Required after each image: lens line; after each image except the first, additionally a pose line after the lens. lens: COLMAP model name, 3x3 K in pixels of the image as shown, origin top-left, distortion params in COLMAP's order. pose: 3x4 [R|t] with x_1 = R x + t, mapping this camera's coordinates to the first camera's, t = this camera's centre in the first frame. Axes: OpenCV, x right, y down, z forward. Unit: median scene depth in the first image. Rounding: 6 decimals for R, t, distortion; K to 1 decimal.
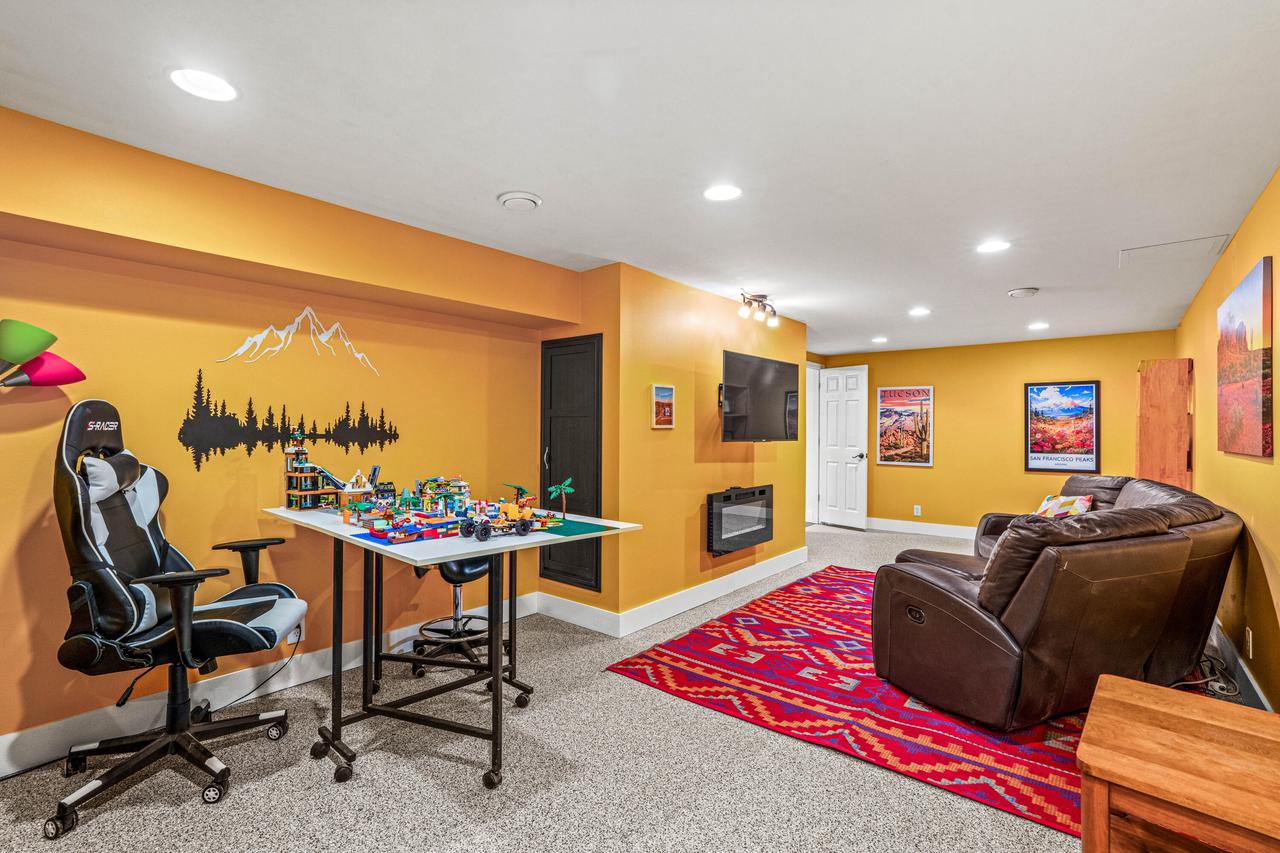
lens RADIAL K [[583.3, 0, 637.7], [0, 583.3, 429.9], [0, 0, 1]] dist [-0.032470, 0.000554]
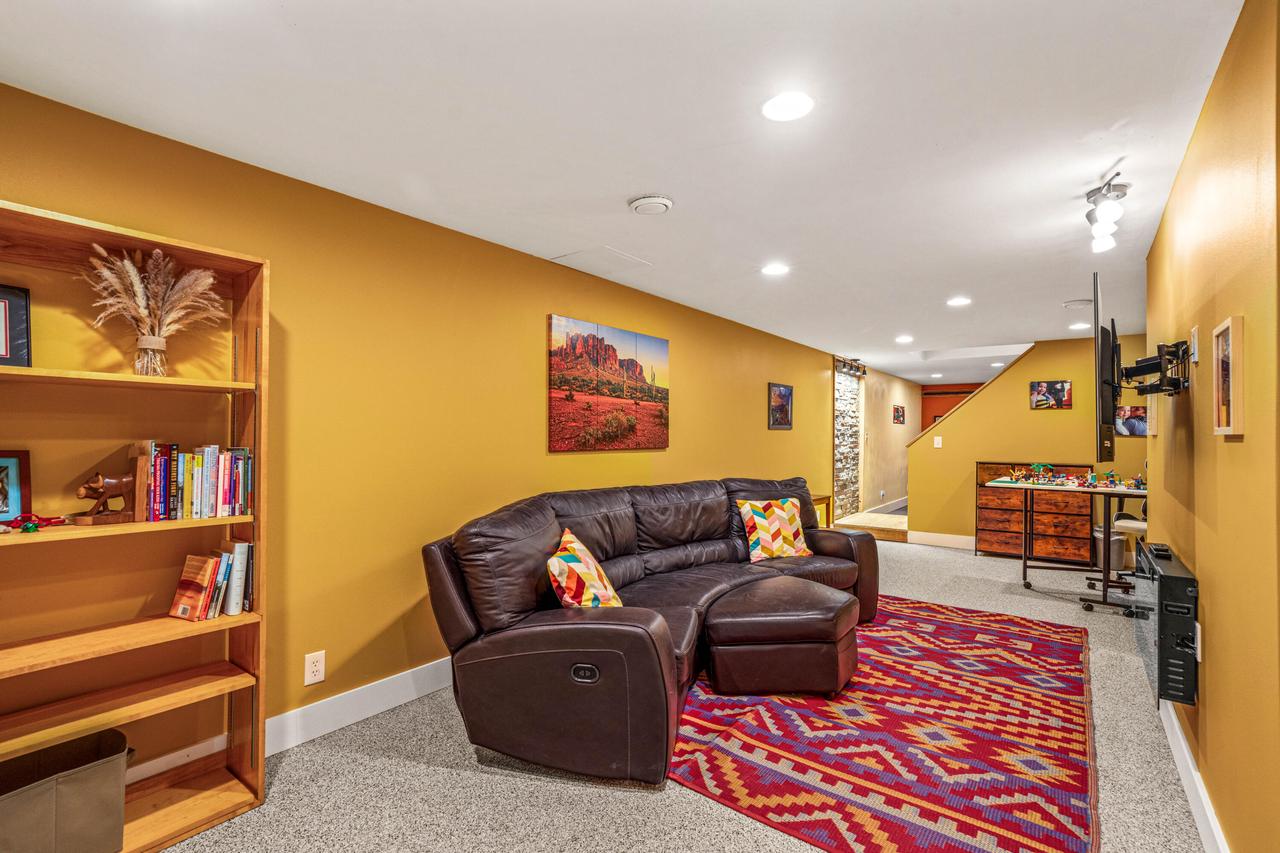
lens RADIAL K [[583.3, 0, 637.7], [0, 583.3, 429.9], [0, 0, 1]] dist [-0.032470, 0.000554]
pose [[-0.999176, -0.004169, -0.040376, 0.777650], [-0.003508, 0.999859, -0.016427, 0.008455], [0.040439, -0.016272, -0.999050, 1.777081]]
